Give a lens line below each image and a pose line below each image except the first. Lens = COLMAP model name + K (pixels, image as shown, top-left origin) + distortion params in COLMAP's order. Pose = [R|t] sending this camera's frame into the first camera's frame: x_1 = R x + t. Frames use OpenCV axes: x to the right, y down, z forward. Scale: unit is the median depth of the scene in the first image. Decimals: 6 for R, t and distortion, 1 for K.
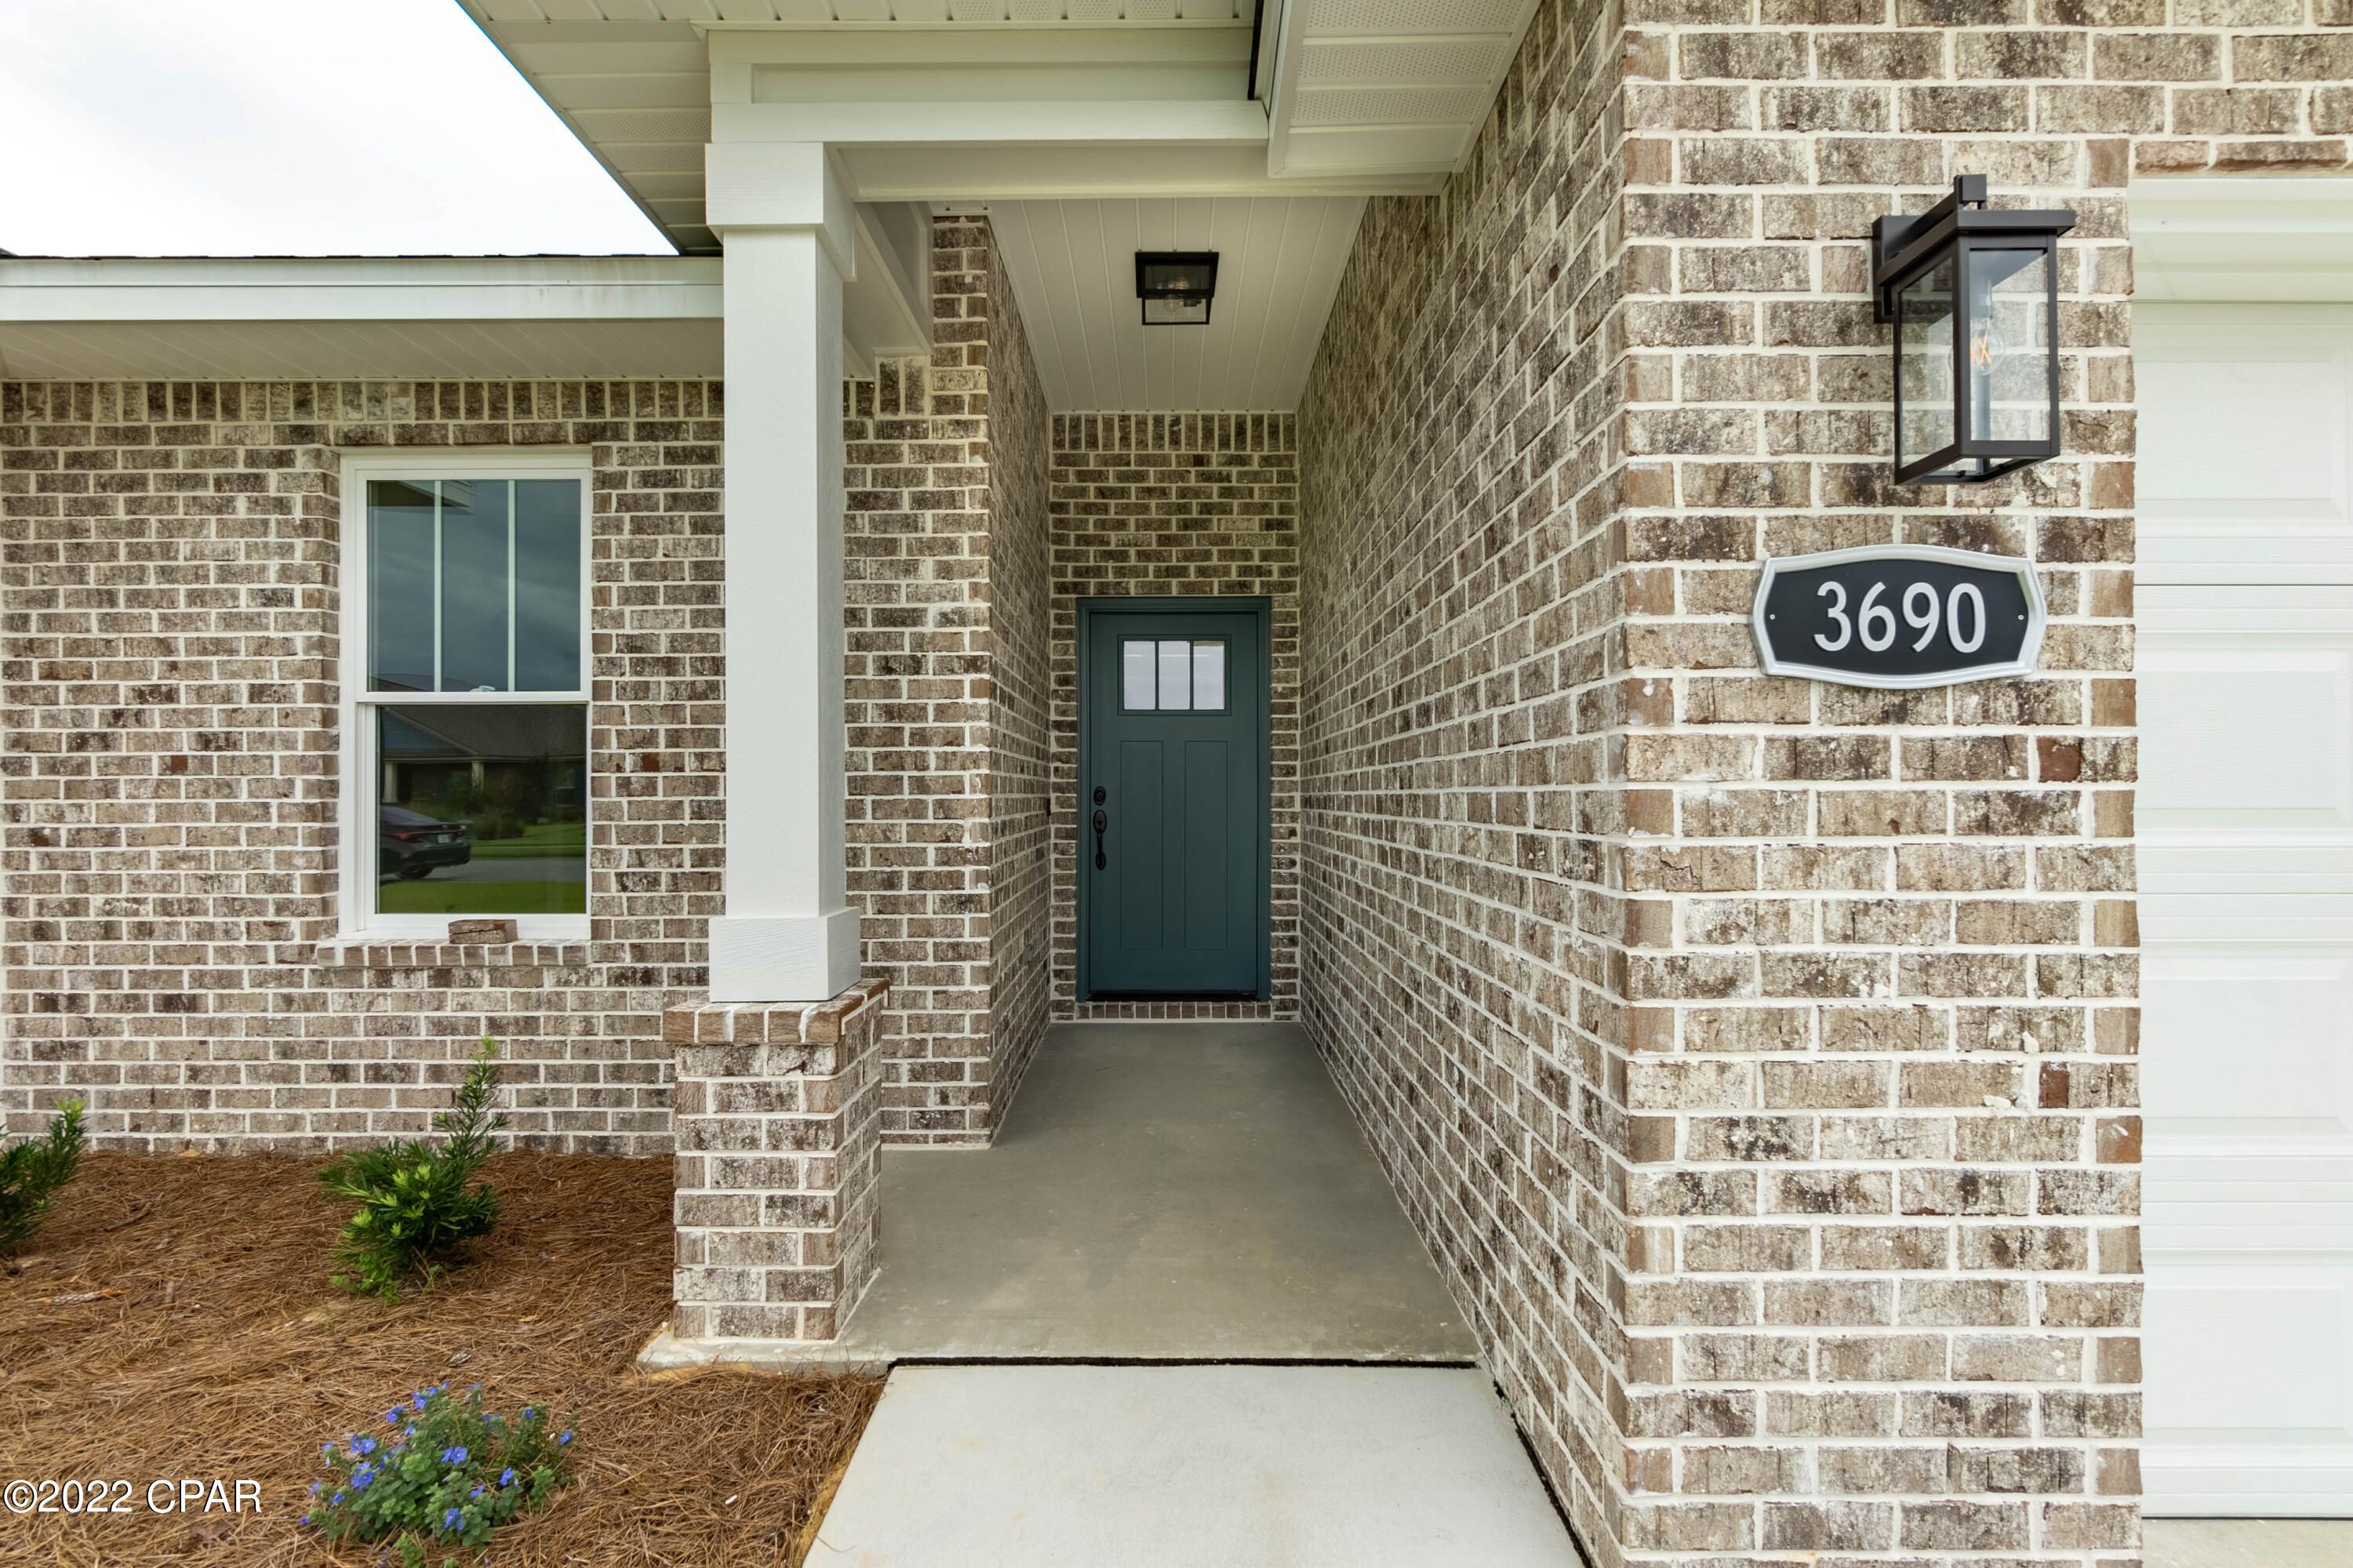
lens RADIAL K [[1032.3, 0, 1176.8], [0, 1032.3, 788.6], [0, 0, 1]] dist [-0.002252, 0.000198]
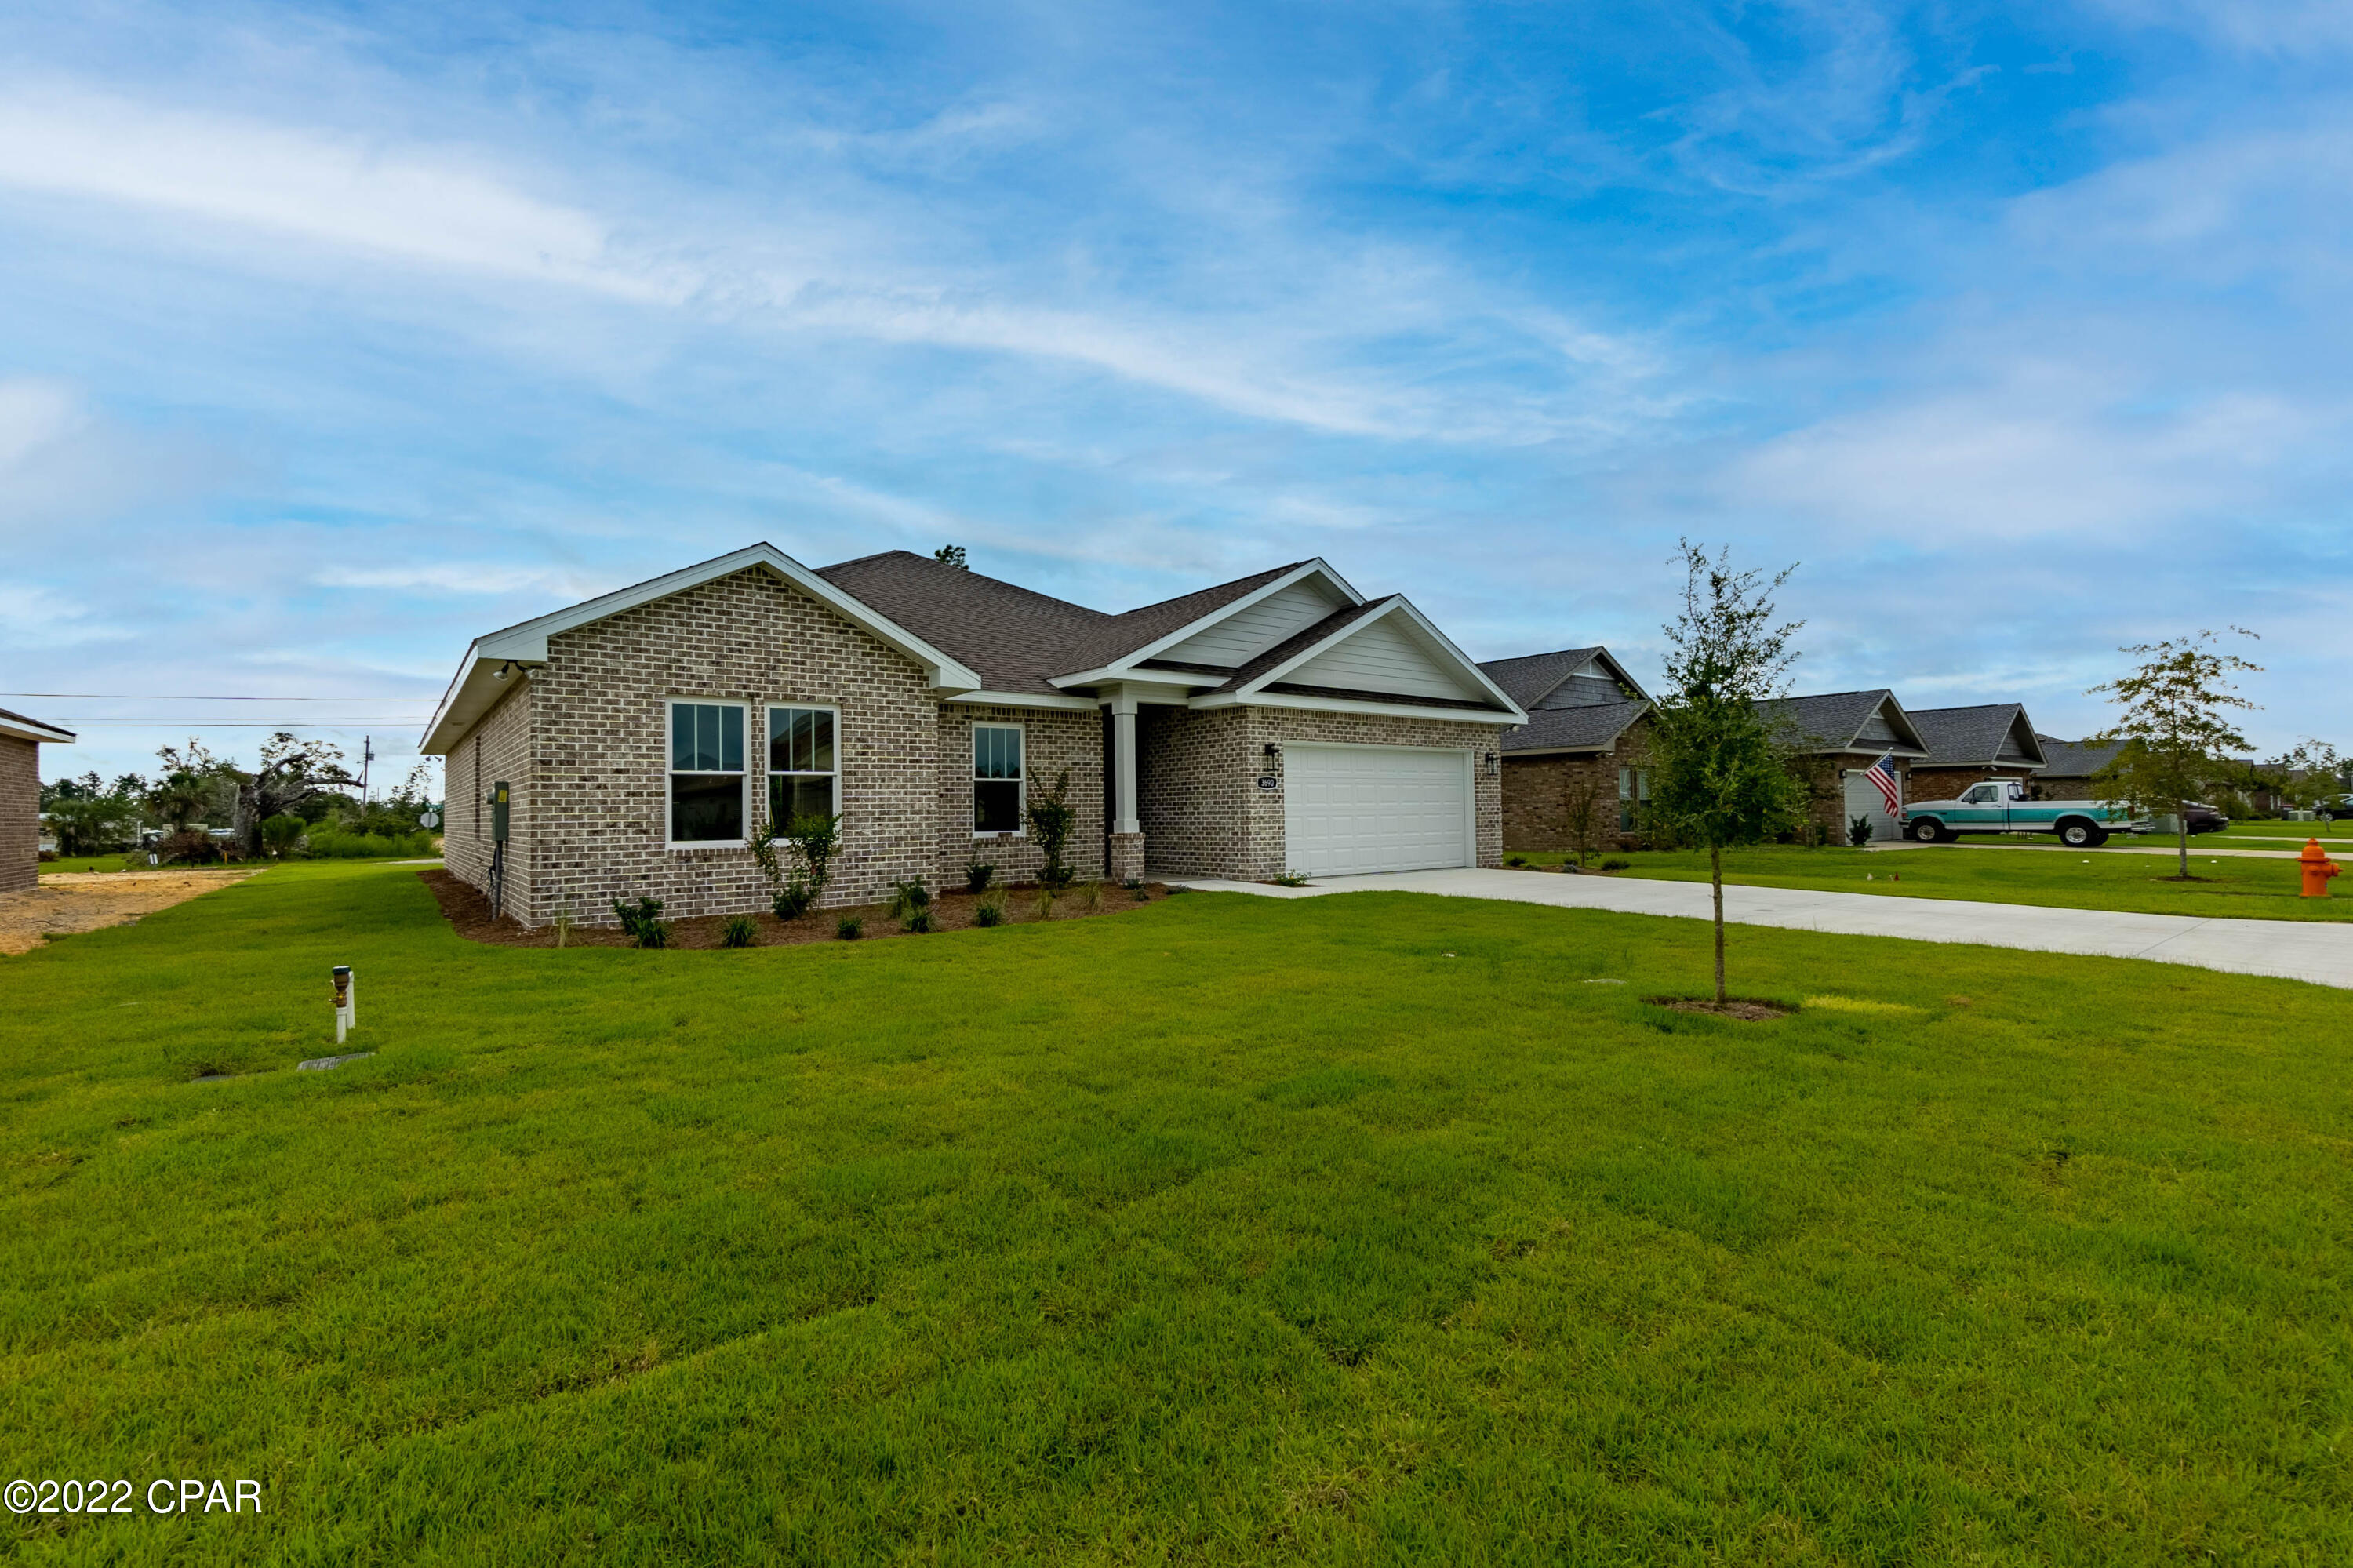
lens RADIAL K [[1032.3, 0, 1184.0], [0, 1032.3, 785.5], [0, 0, 1]] dist [-0.002252, 0.000198]
pose [[0.785228, 0.007384, 0.619163, -5.932212], [0.011045, 0.999603, -0.025928, 0.113820], [-0.619108, 0.027198, 0.784835, -6.155635]]
